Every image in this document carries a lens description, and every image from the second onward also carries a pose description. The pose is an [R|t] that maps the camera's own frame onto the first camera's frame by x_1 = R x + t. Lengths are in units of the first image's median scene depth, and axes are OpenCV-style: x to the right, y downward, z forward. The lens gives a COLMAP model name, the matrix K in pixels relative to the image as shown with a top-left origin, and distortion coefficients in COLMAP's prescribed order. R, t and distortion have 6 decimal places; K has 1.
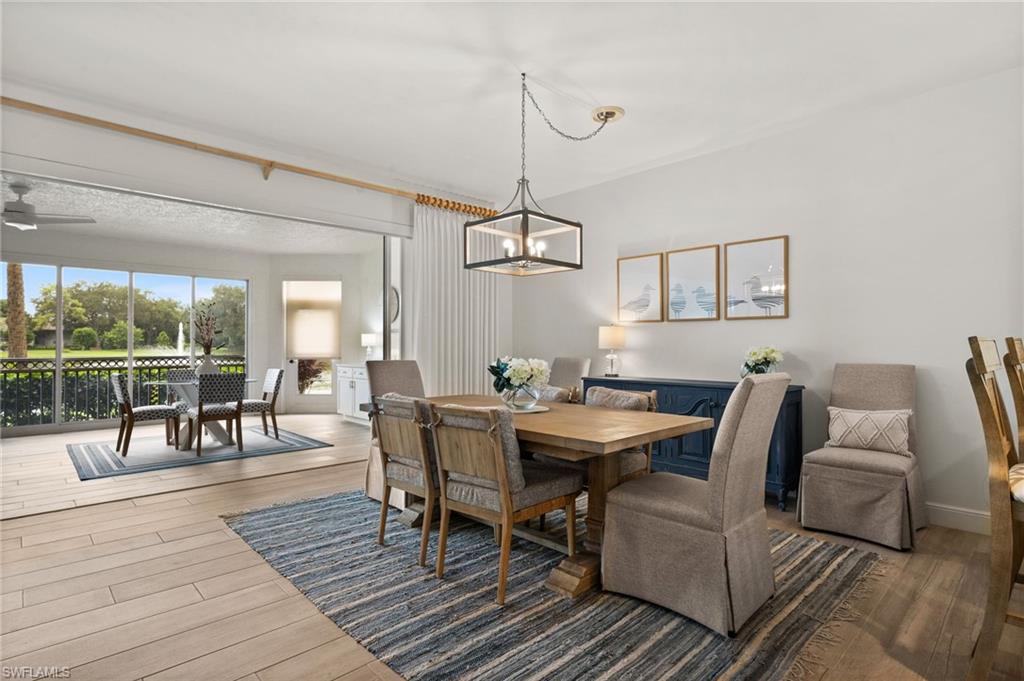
lens RADIAL K [[517.7, 0, 512.0], [0, 517.7, 340.5], [0, 0, 1]] dist [0.001071, 0.000646]
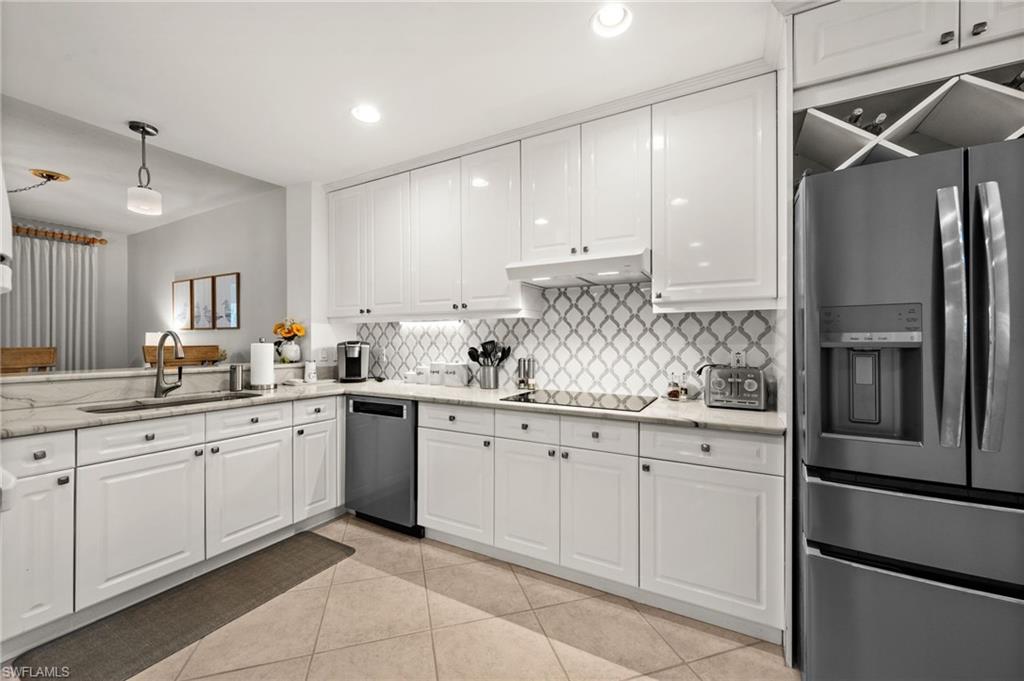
lens RADIAL K [[399.9, 0, 512.7], [0, 399.9, 338.2], [0, 0, 1]] dist [-0.000166, -0.000073]
pose [[0.953848, 0.003172, 0.300272, 0.853891], [-0.002987, 0.999995, -0.001075, -0.017065], [-0.300274, 0.000129, 0.953853, -0.285500]]
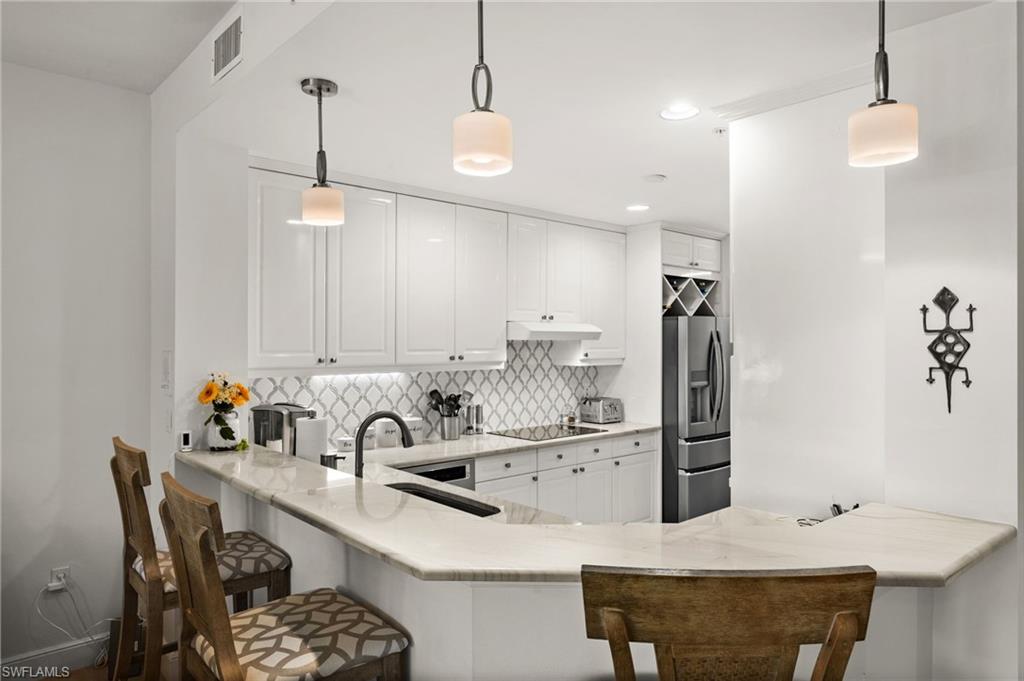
lens RADIAL K [[657.1, 0, 512.0], [0, 657.1, 340.5], [0, 0, 1]] dist [-0.001831, -0.000918]
pose [[0.028814, 0.003486, 0.999579, -0.005146], [-0.006935, 0.999971, -0.003288, -0.088360], [-0.999561, -0.006837, 0.028837, 0.204693]]
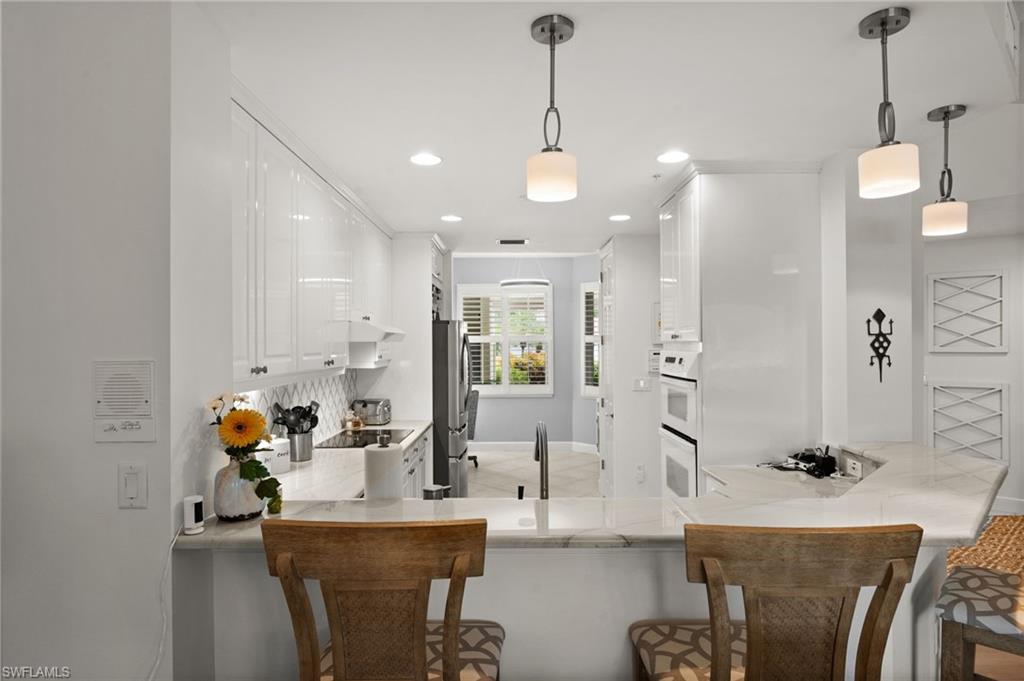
lens RADIAL K [[583.3, 0, 510.6], [0, 583.3, 342.0], [0, 0, 1]] dist [-0.000120, 0.000194]
pose [[-0.725275, 0.007025, 0.688424, 0.286706], [0.002811, 0.999970, -0.007243, -0.085830], [-0.688454, -0.003318, -0.725272, 0.693458]]
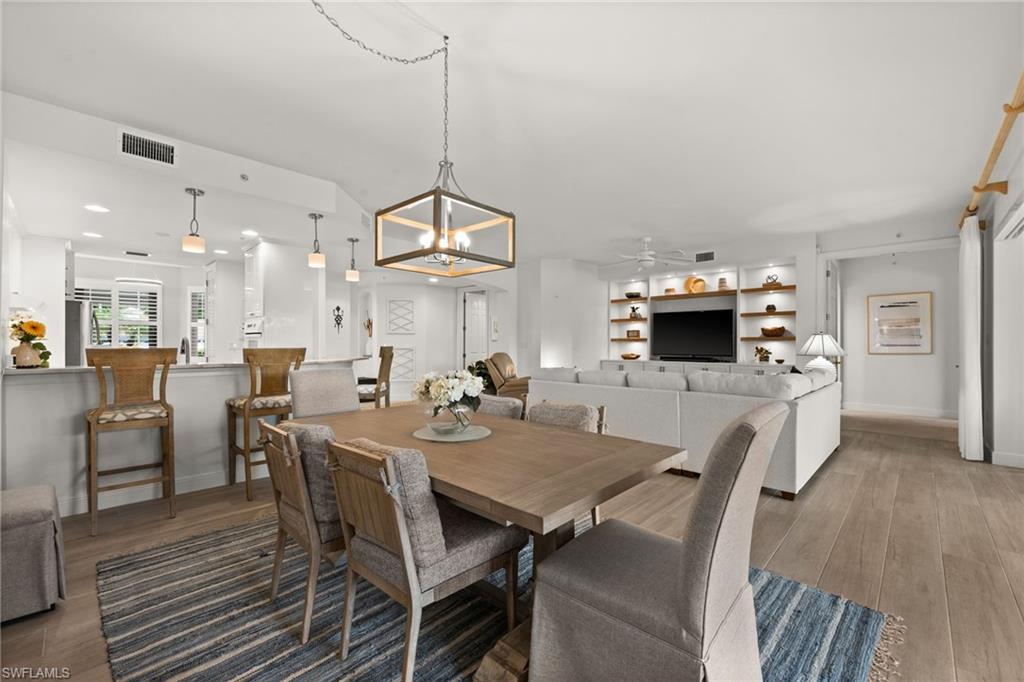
lens RADIAL K [[425.9, 0, 516.6], [0, 425.9, 347.8], [0, 0, 1]] dist [-0.000648, -0.000195]
pose [[-0.999259, -0.000419, -0.038488, -0.047401], [-0.000527, 0.999996, 0.002816, -0.005541], [0.038487, 0.002834, -0.999255, 1.225333]]
